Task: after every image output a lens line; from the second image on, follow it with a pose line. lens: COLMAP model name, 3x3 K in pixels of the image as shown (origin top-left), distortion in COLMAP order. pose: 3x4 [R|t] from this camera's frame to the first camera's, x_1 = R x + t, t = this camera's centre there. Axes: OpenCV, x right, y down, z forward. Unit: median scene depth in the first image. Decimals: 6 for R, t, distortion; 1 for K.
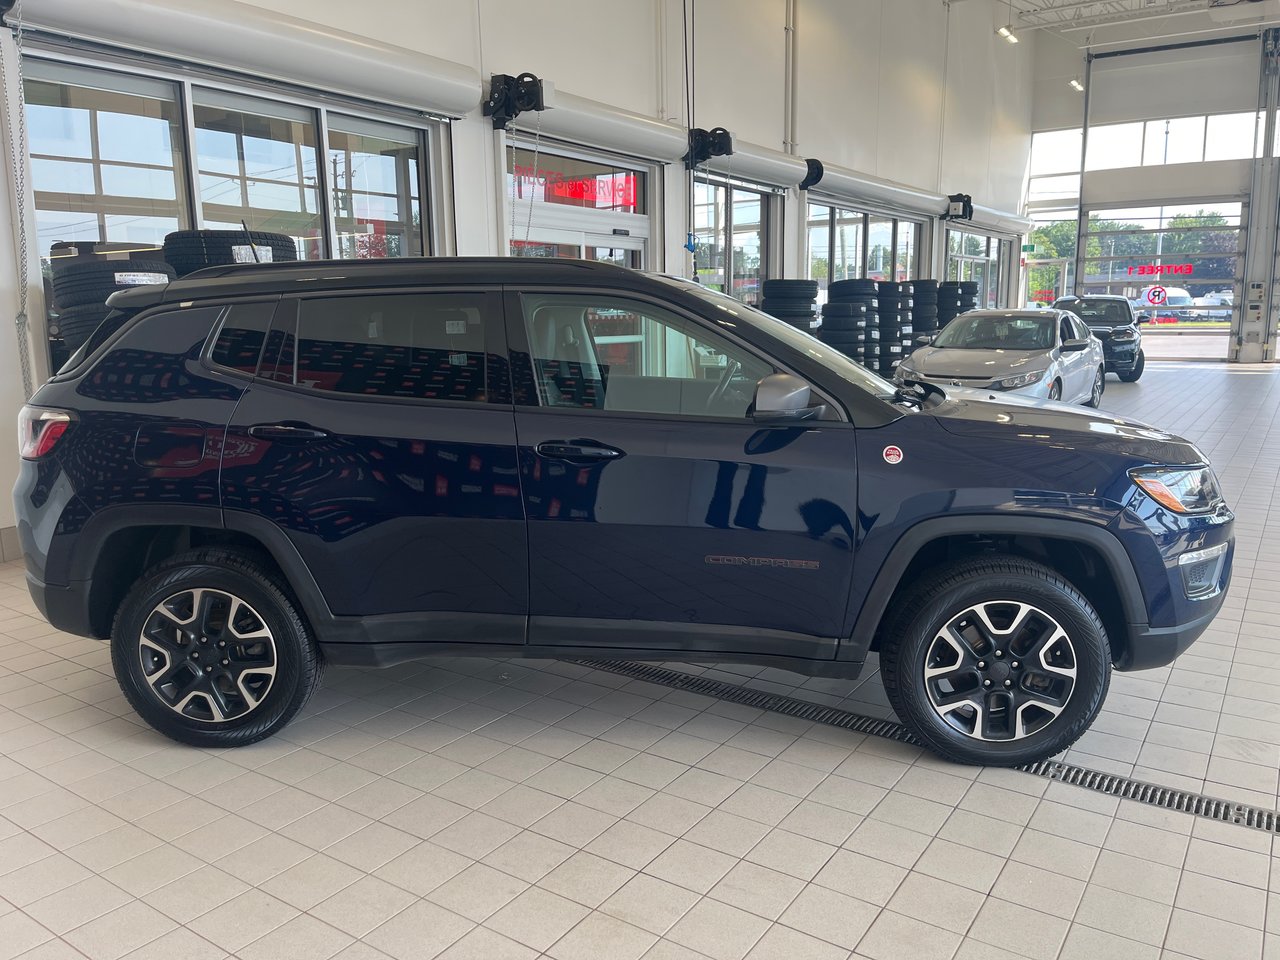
lens RADIAL K [[966.2, 0, 650.0], [0, 966.2, 480.6], [0, 0, 1]] dist [0.025473, -0.001726]
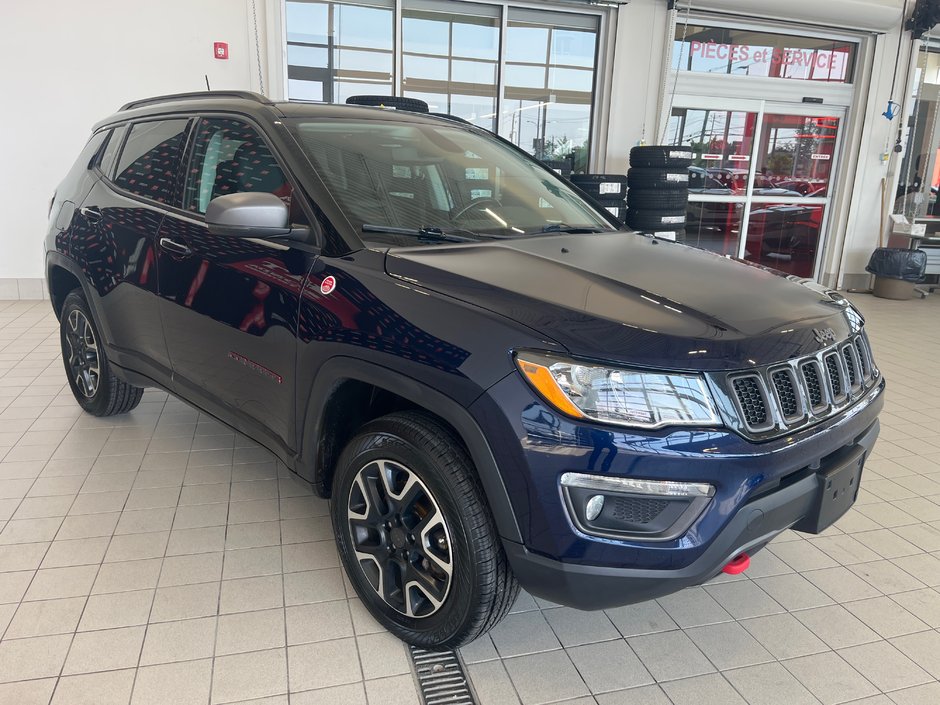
lens RADIAL K [[701.2, 0, 467.3], [0, 701.2, 350.9], [0, 0, 1]] dist [0.053529, -0.057891]
pose [[0.775563, 0.200401, -0.598617, 0.267848], [-0.158252, 0.979714, 0.122952, -0.024010], [0.611113, -0.000625, 0.791543, 0.176950]]
